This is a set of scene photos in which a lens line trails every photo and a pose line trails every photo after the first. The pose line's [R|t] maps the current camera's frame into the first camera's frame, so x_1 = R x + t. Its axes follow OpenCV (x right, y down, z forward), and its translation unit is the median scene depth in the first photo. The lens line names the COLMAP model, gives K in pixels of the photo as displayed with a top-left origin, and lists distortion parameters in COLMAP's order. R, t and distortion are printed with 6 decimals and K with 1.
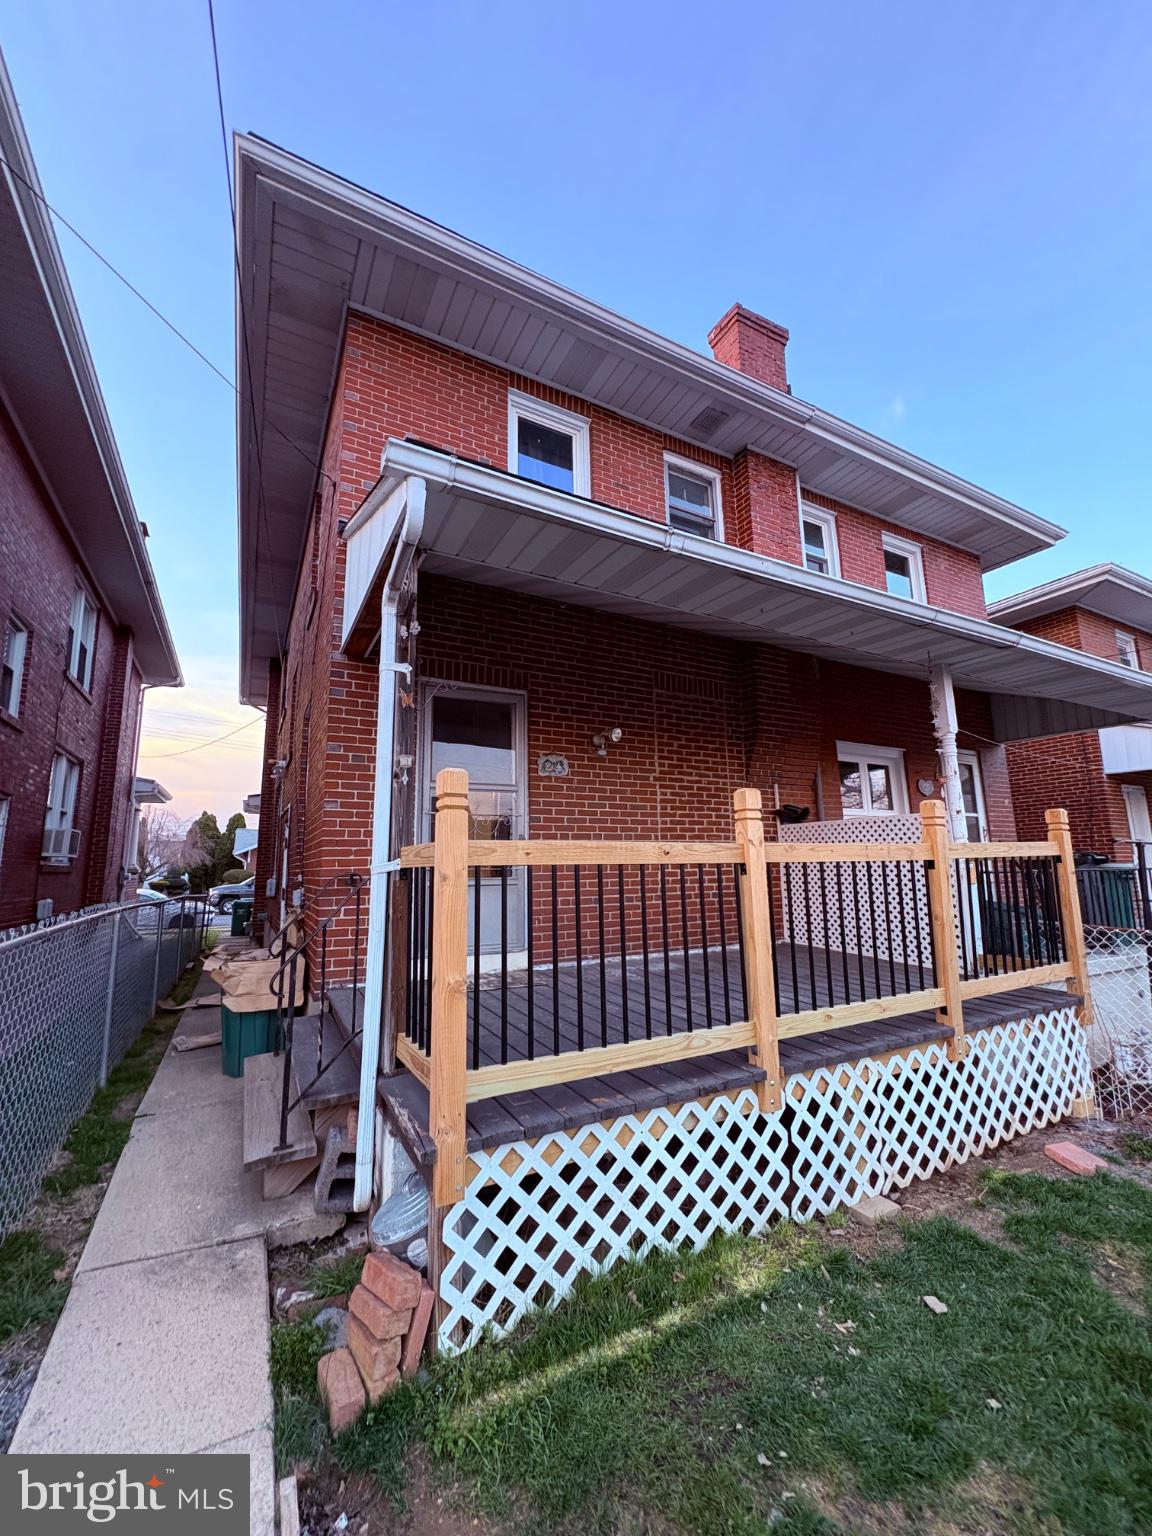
lens RADIAL K [[616.4, 0, 580.5], [0, 616.4, 764.9], [0, 0, 1]] dist [0.009796, 0.000079]
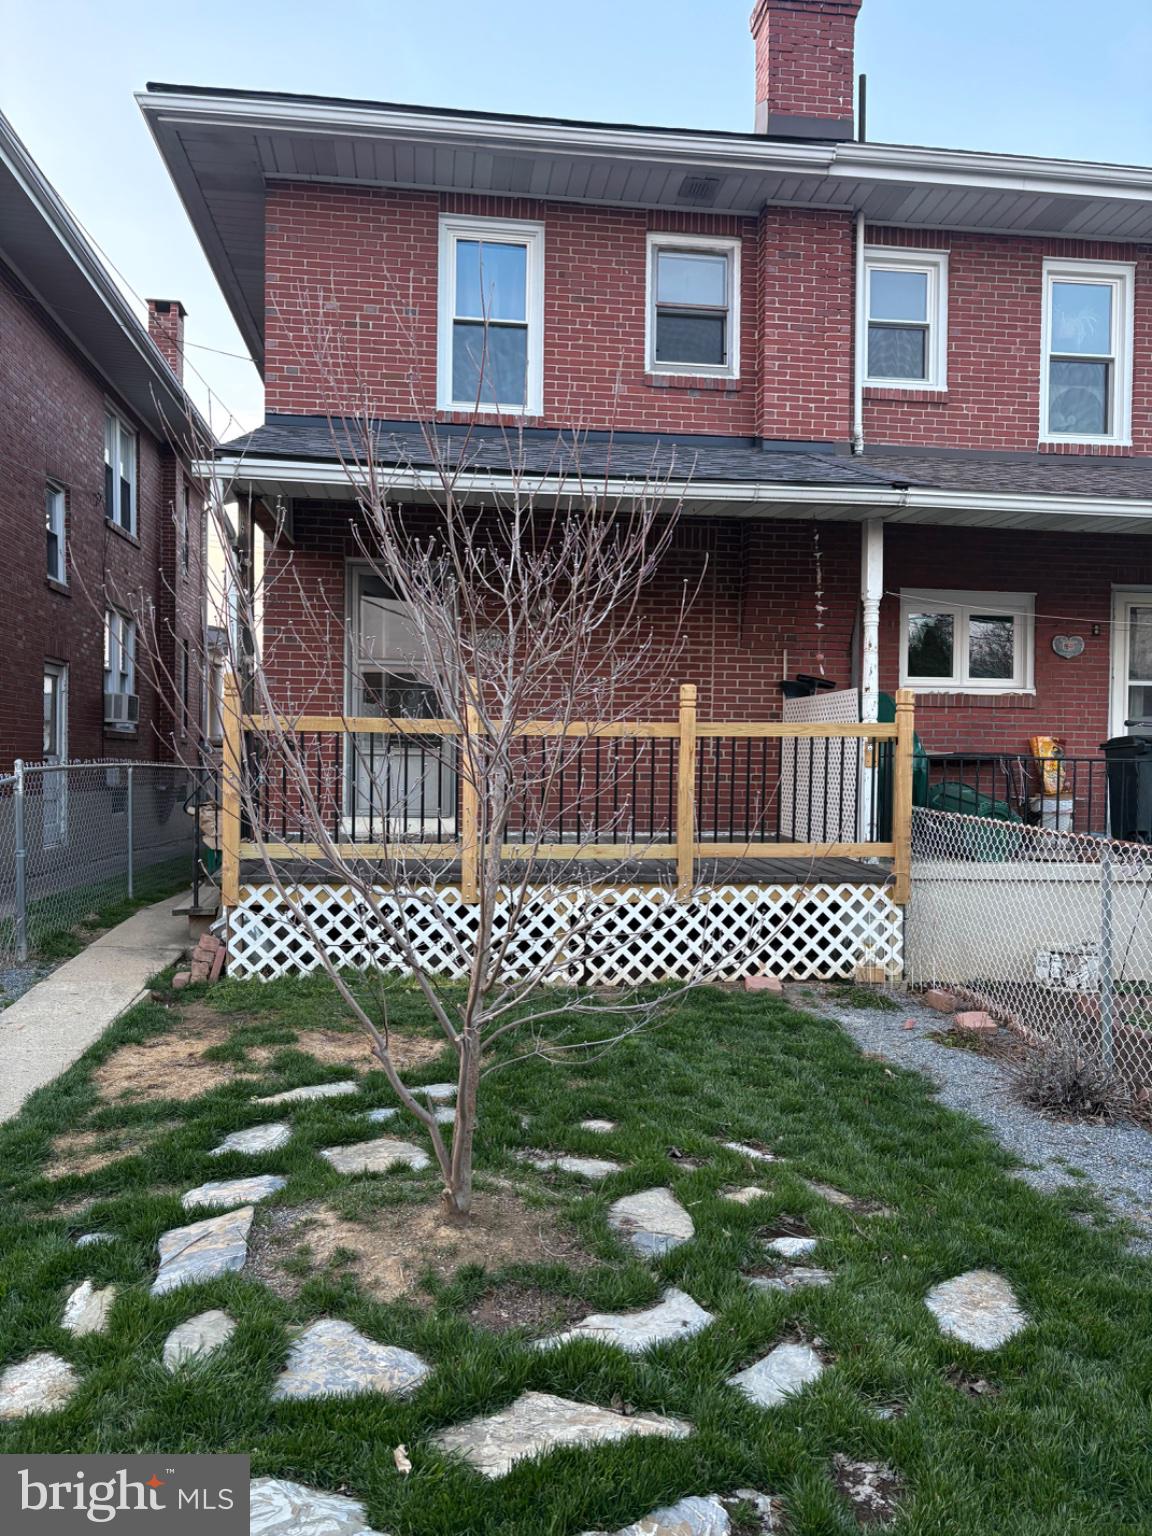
lens RADIAL K [[1158.3, 0, 577.2], [0, 1158.3, 769.6], [0, 0, 1]] dist [0.043530, -0.015180]
pose [[0.933790, 0.031242, -0.356455, 0.772488], [0.030449, 0.985630, 0.166153, -0.096696], [0.356524, -0.166005, 0.919420, -0.689046]]
